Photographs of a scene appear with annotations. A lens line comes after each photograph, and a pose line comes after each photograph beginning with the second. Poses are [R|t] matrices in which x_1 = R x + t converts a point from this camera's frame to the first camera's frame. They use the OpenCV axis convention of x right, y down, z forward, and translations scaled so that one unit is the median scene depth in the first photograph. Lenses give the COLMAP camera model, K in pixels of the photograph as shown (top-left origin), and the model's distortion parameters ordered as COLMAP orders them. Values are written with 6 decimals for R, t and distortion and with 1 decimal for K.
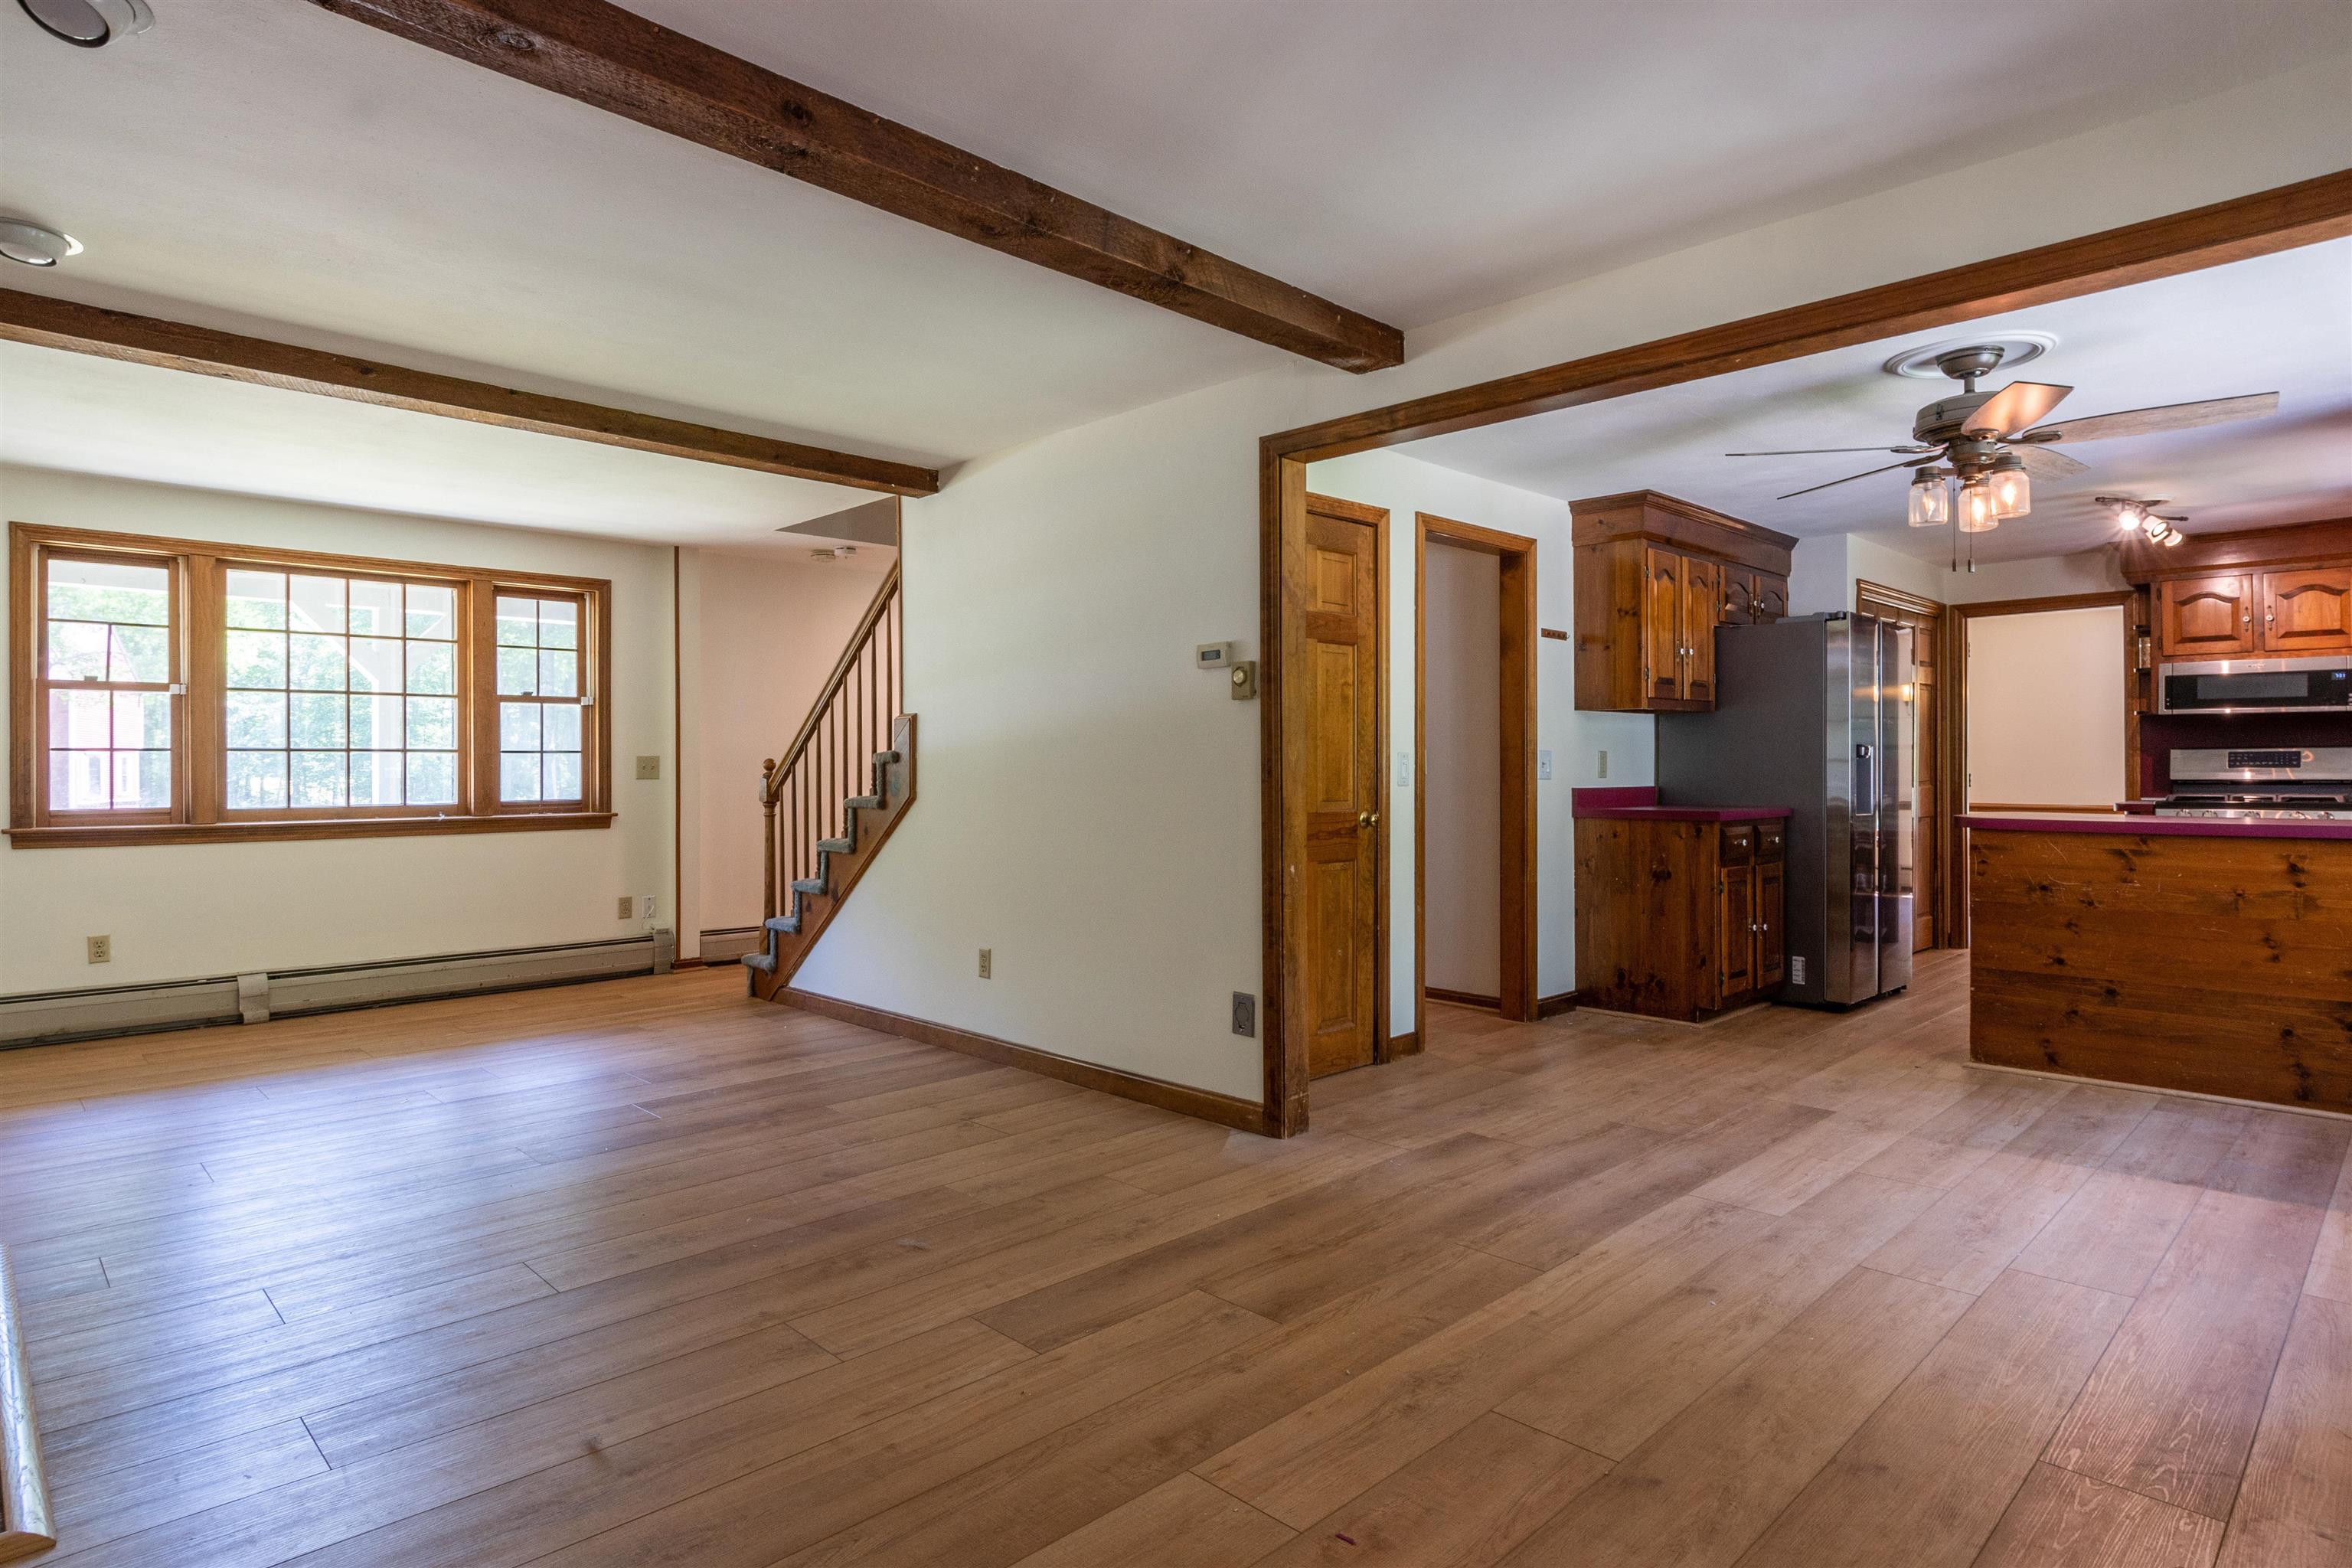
lens RADIAL K [[1233.8, 0, 1163.8], [0, 1233.8, 774.3], [0, 0, 1]] dist [0.004337, -0.000110]
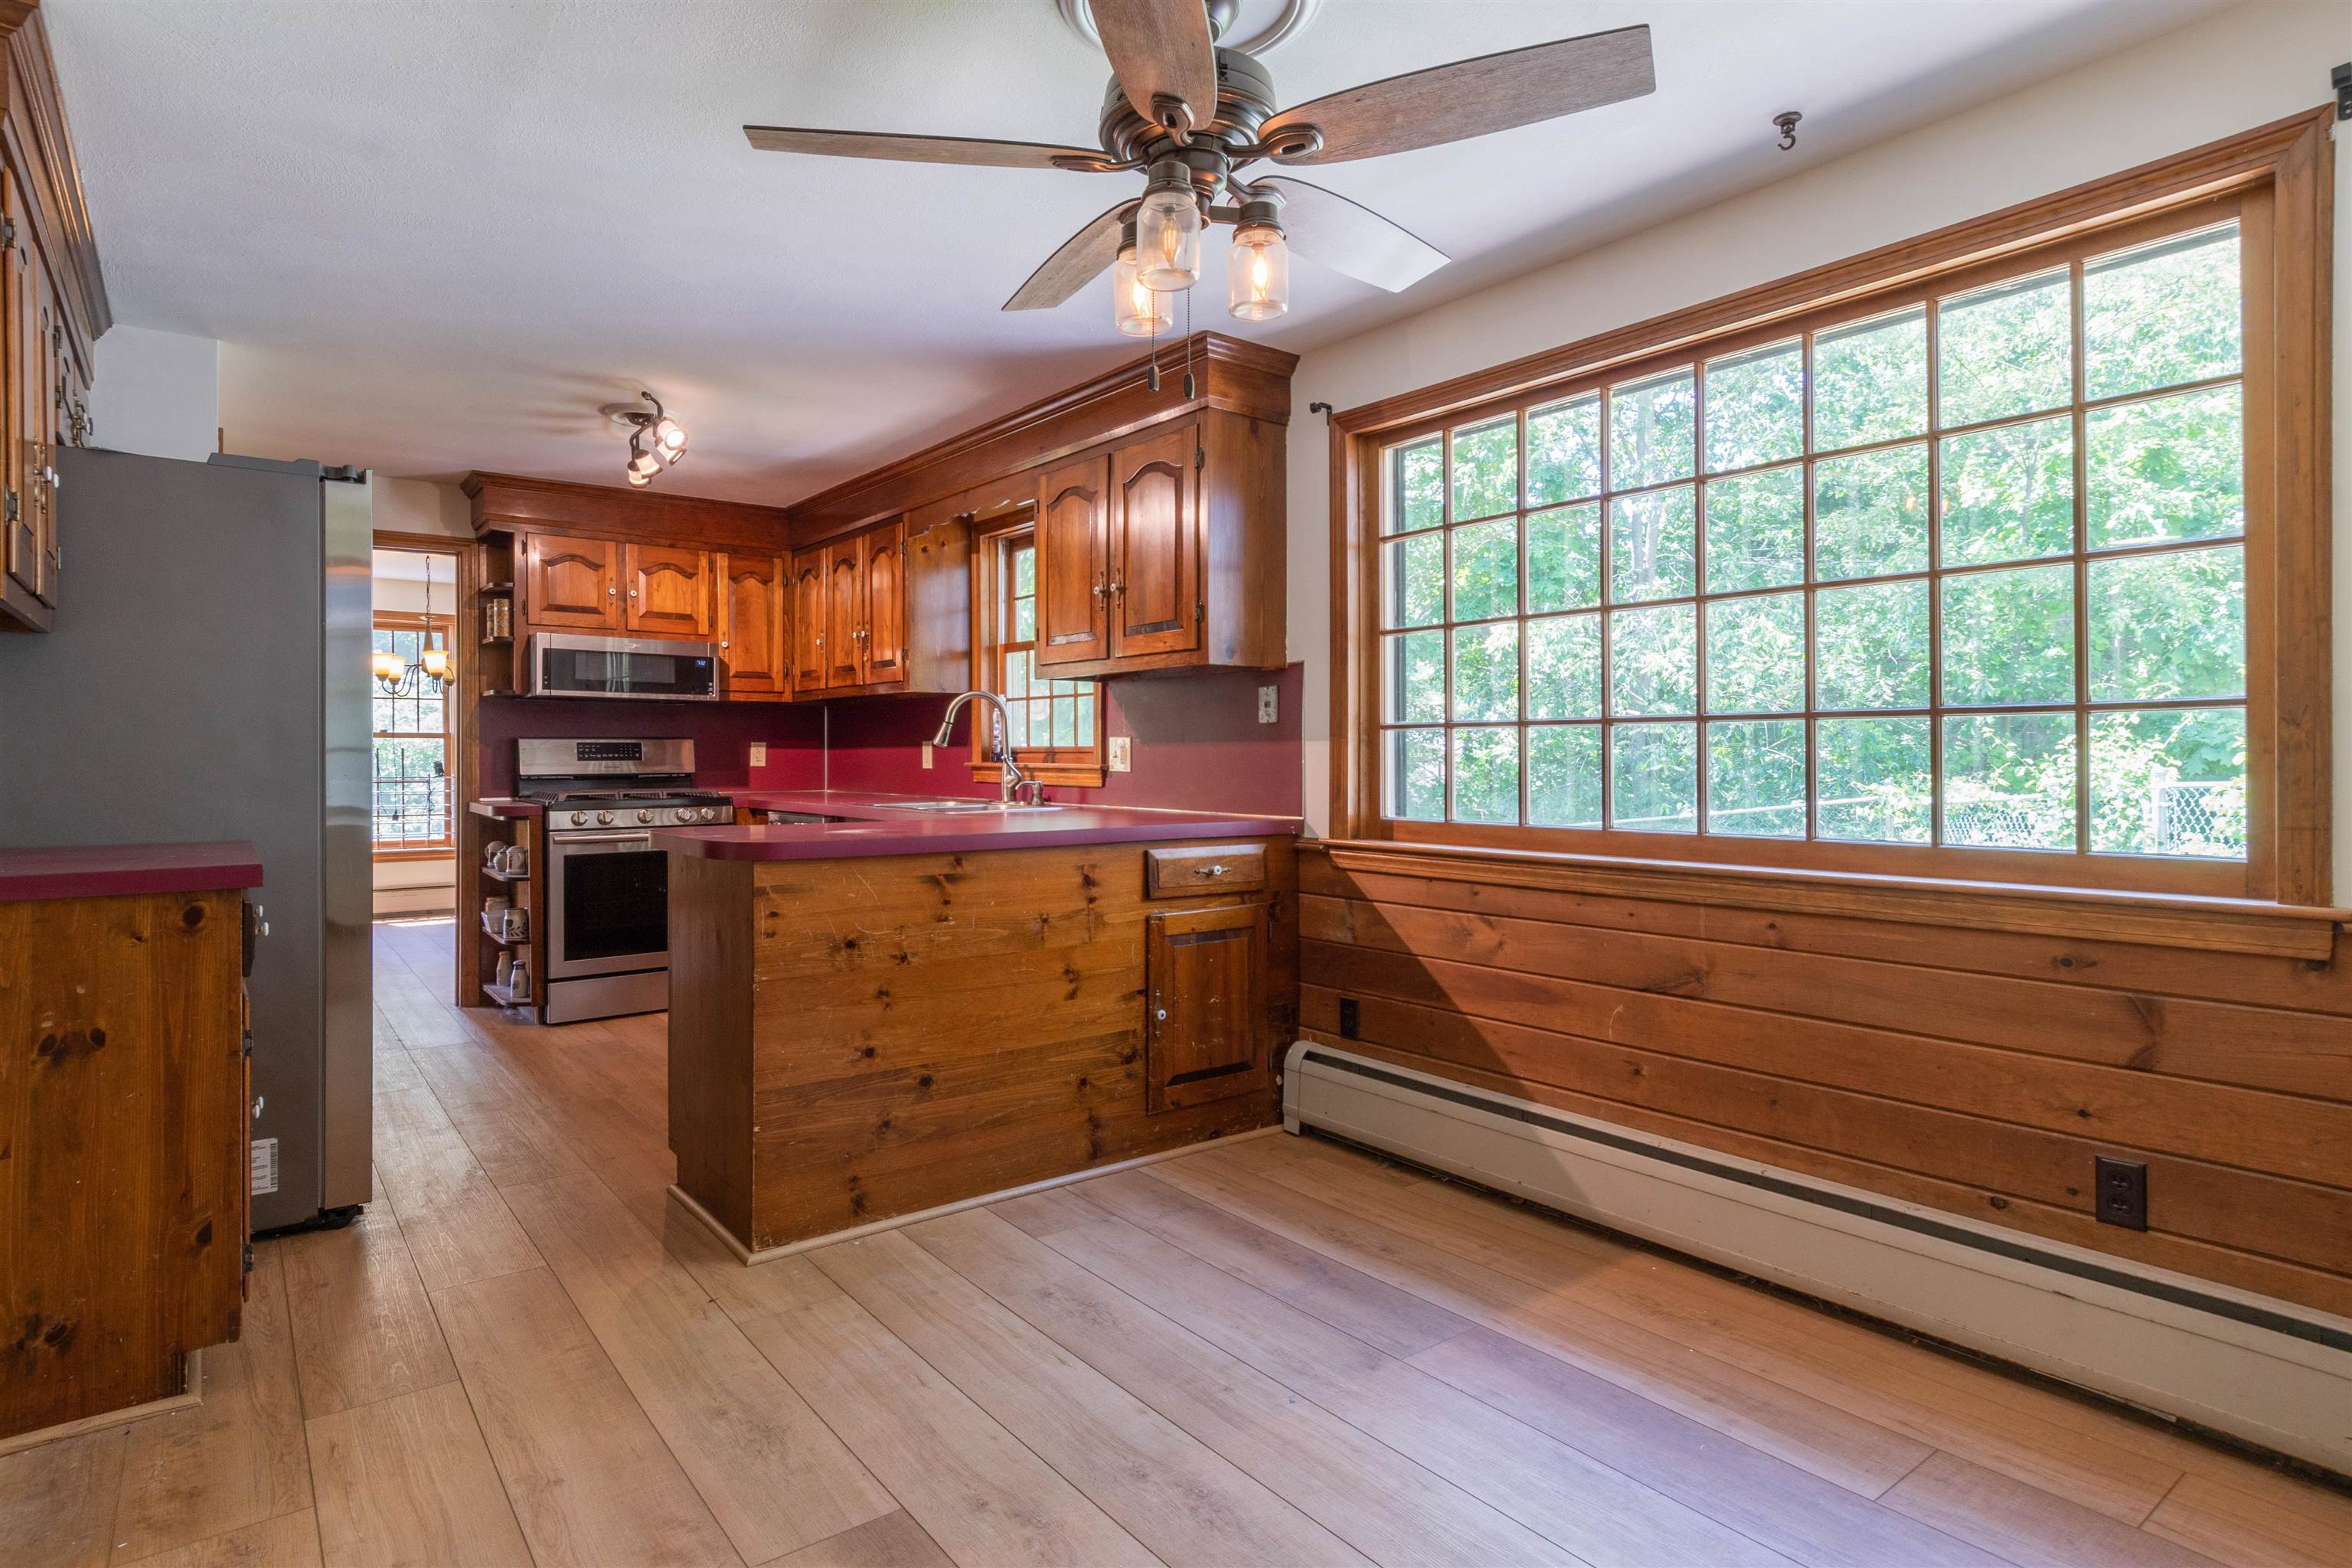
lens RADIAL K [[1233.8, 0, 1100.1], [0, 1233.8, 754.1], [0, 0, 1]] dist [0.004337, -0.000110]
pose [[0.150712, 0.003948, 0.988570, 0.090968], [0.008919, 0.999946, -0.005353, -0.003209], [-0.988537, 0.009623, 0.150669, 0.772287]]
